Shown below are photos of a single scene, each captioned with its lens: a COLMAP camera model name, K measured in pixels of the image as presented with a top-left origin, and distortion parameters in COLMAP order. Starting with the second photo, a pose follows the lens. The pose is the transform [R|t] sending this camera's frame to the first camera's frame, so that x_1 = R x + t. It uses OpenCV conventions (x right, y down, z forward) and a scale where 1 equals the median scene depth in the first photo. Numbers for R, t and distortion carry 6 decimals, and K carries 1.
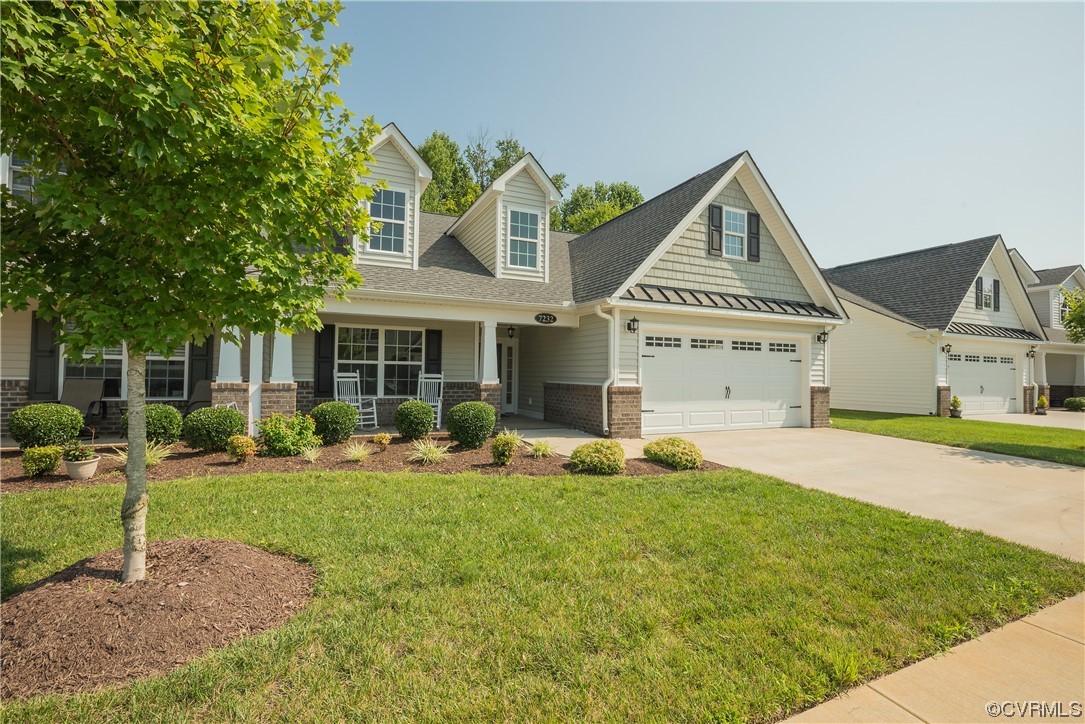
lens RADIAL K [[484.3, 0, 544.8], [0, 484.3, 364.8], [0, 0, 1]] dist [0.000966, -0.000275]
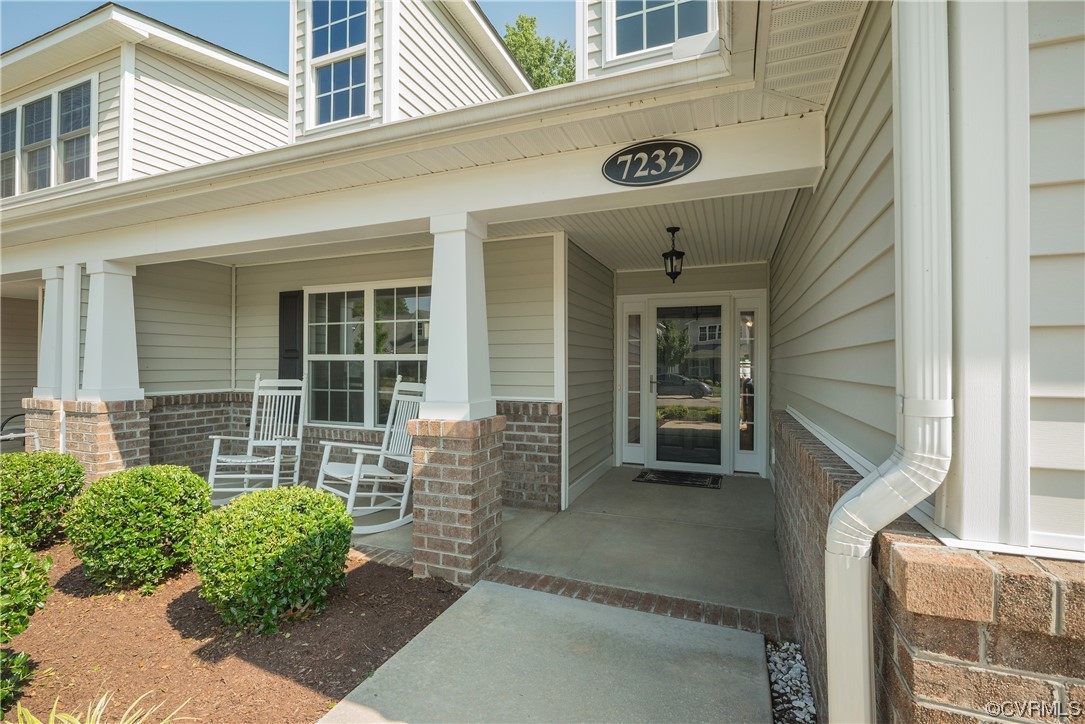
lens RADIAL K [[484.3, 0, 539.7], [0, 484.3, 362.1], [0, 0, 1]] dist [0.000966, -0.000275]
pose [[0.685843, -0.017702, -0.727534, 0.148541], [0.020048, 0.999784, -0.005428, 0.006347], [0.727473, -0.010863, 0.686050, 0.830564]]
